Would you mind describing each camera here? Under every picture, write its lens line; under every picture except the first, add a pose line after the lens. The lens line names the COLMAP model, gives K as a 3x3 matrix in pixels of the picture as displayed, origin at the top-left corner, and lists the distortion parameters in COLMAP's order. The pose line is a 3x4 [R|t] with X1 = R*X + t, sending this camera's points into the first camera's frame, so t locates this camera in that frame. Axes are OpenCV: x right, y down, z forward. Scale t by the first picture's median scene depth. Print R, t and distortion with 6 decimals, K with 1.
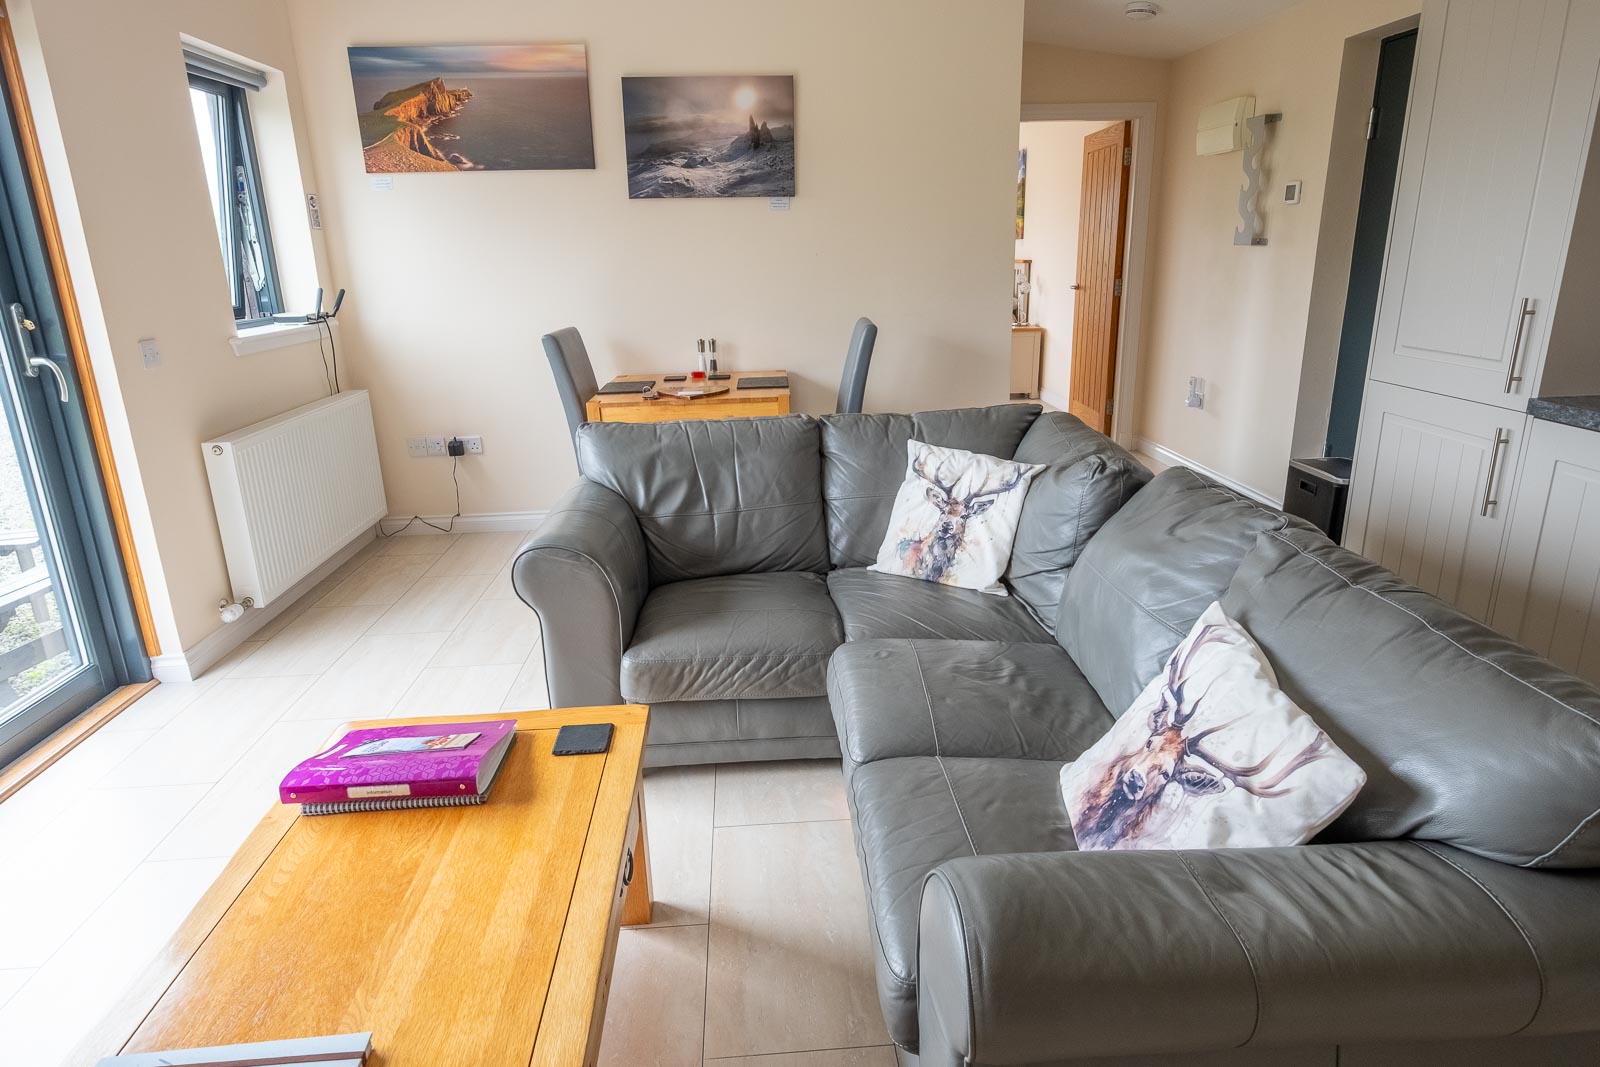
lens RADIAL K [[932.0, 0, 805.6], [0, 932.0, 522.2], [0, 0, 1]] dist [0.002083, 0.001269]
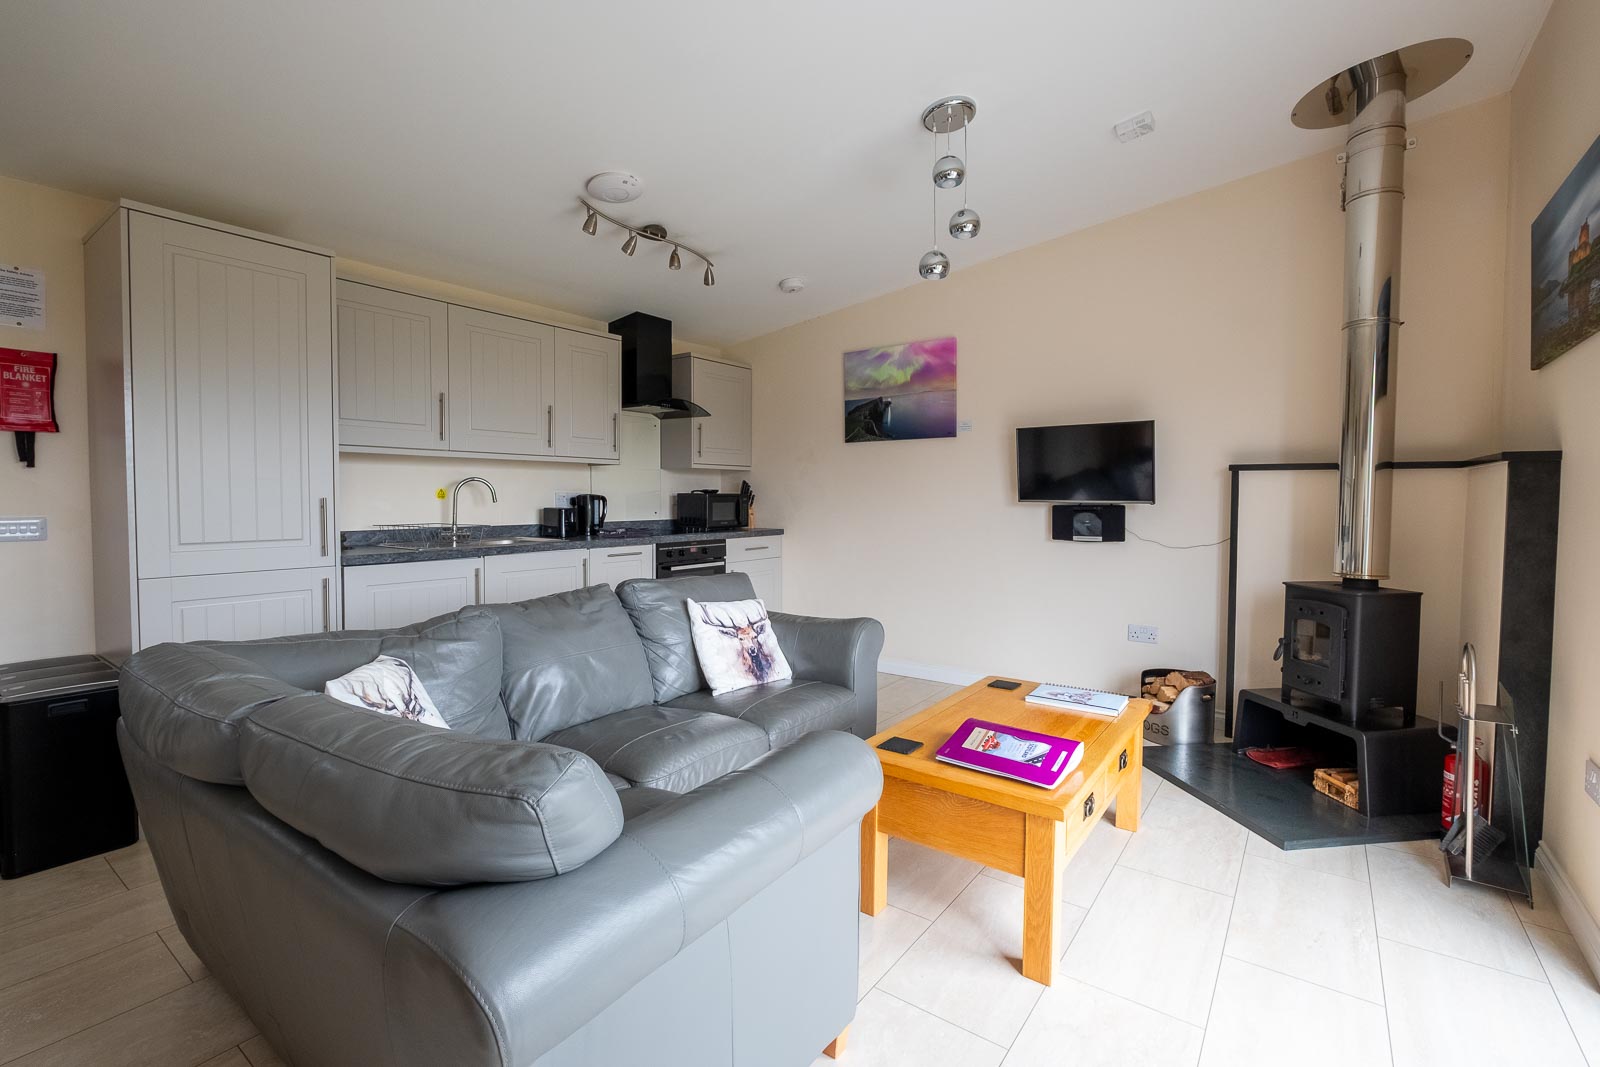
lens RADIAL K [[708.6, 0, 800.0], [0, 708.6, 533.5], [0, 0, 1]] dist [-0.000035, -0.000011]
pose [[-0.765550, -0.011325, 0.643277, -0.585987], [0.200537, 0.945835, 0.255306, -0.293821], [-0.611325, 0.324451, -0.721813, 1.249715]]
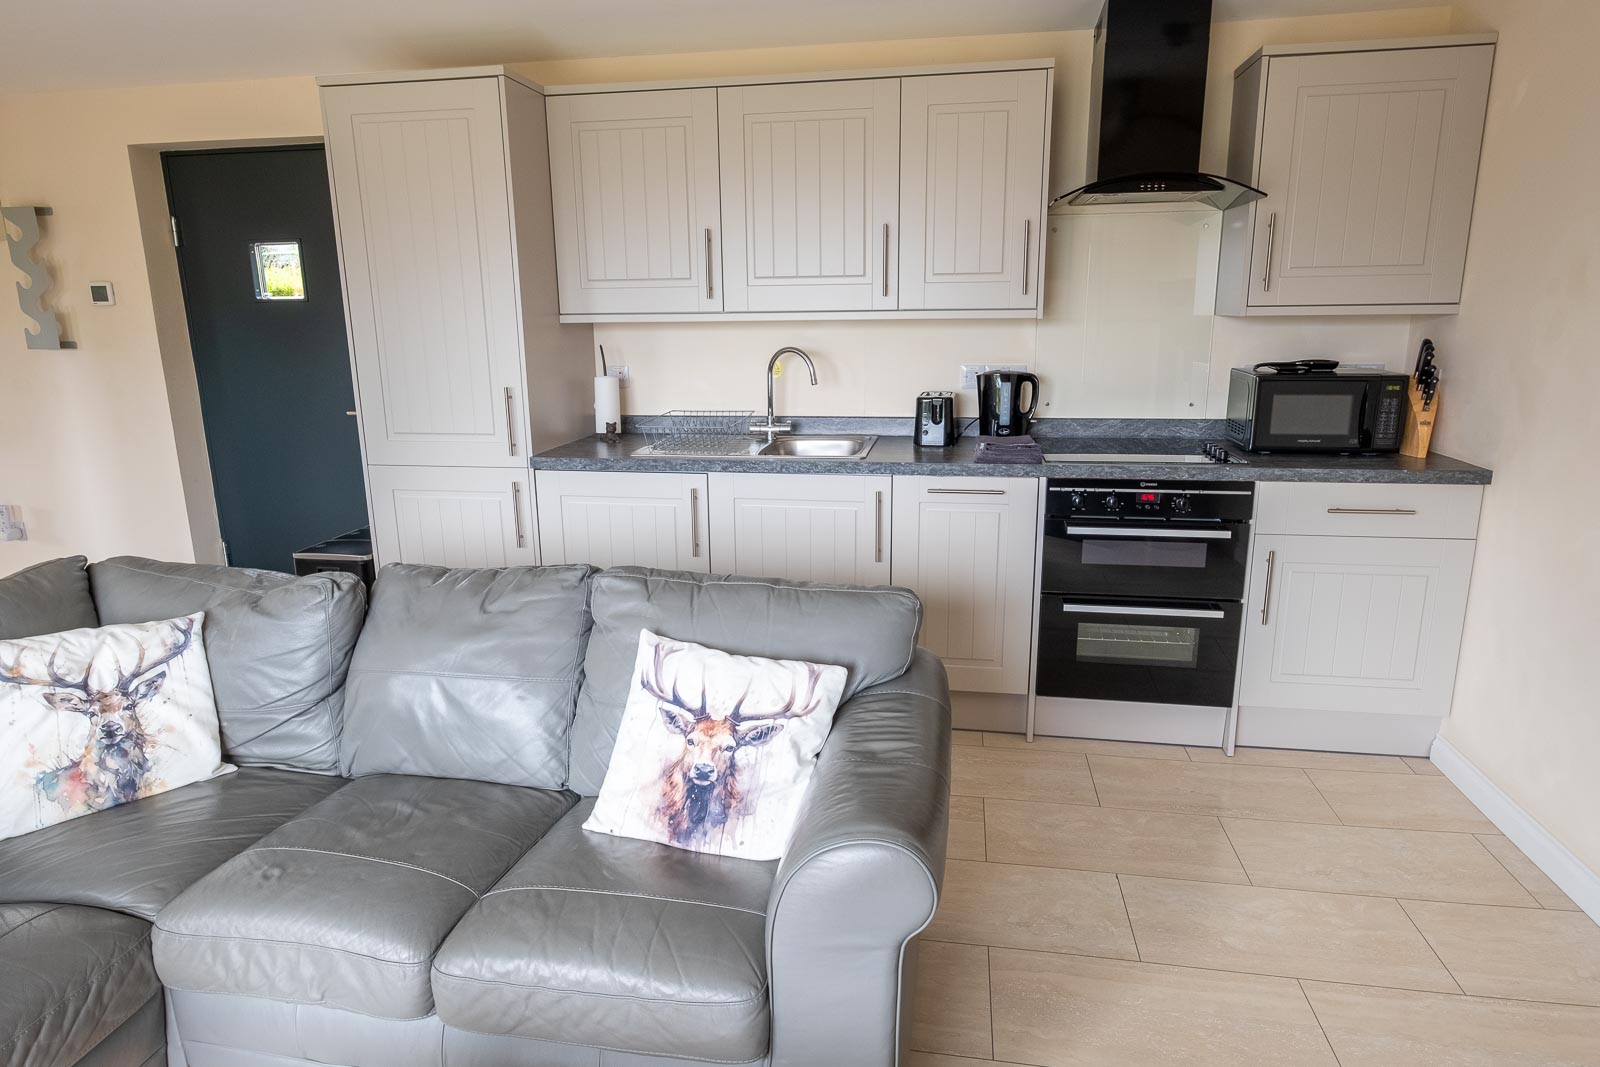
lens RADIAL K [[932.0, 0, 805.6], [0, 932.0, 522.2], [0, 0, 1]] dist [0.002083, 0.001269]
pose [[0.227912, -0.200720, 0.952768, -0.417398], [0.285475, 0.949294, 0.131700, -0.095256], [-0.930892, 0.241975, 0.273656, 0.237065]]
